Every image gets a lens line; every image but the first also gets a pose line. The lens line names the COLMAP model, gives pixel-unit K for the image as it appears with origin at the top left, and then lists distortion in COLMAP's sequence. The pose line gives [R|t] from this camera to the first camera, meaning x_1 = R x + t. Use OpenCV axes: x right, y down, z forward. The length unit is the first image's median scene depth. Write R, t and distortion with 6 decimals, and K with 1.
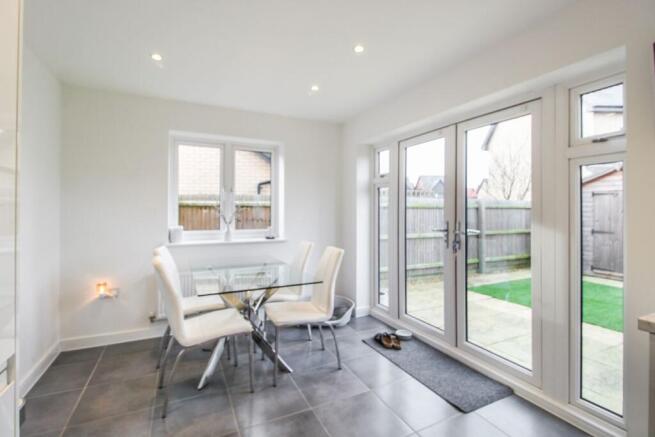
lens RADIAL K [[308.0, 0, 328.2], [0, 308.0, 209.4], [0, 0, 1]] dist [0.000324, 0.000003]
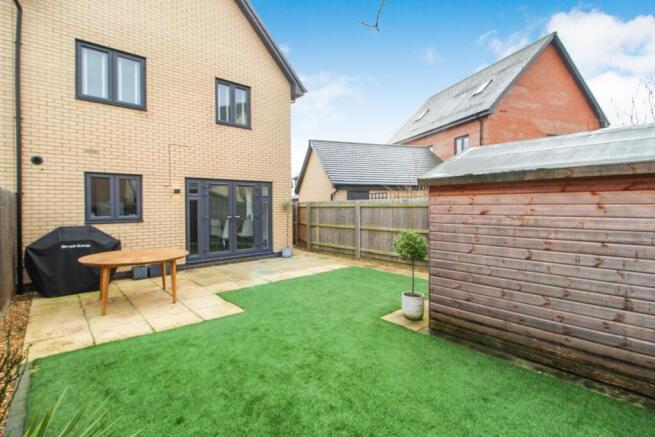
lens RADIAL K [[308.0, 0, 328.2], [0, 308.0, 209.4], [0, 0, 1]] dist [0.000324, 0.000003]
pose [[0.286013, 0.008259, -0.958190, 1.448685], [0.008314, 0.999904, 0.011100, -0.010807], [0.958190, -0.011141, 0.285917, 0.421839]]
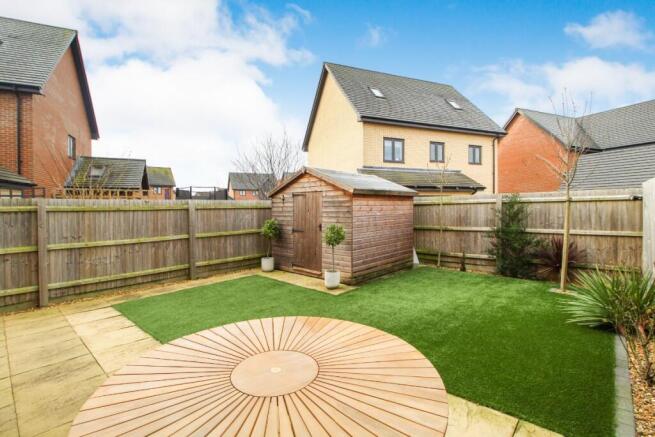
lens RADIAL K [[308.0, 0, 328.2], [0, 308.0, 209.4], [0, 0, 1]] dist [0.000324, 0.000003]
pose [[0.920273, -0.015851, 0.390956, 0.553541], [0.011918, 0.999851, 0.012484, -0.011977], [-0.391096, -0.006829, 0.920325, -0.020907]]
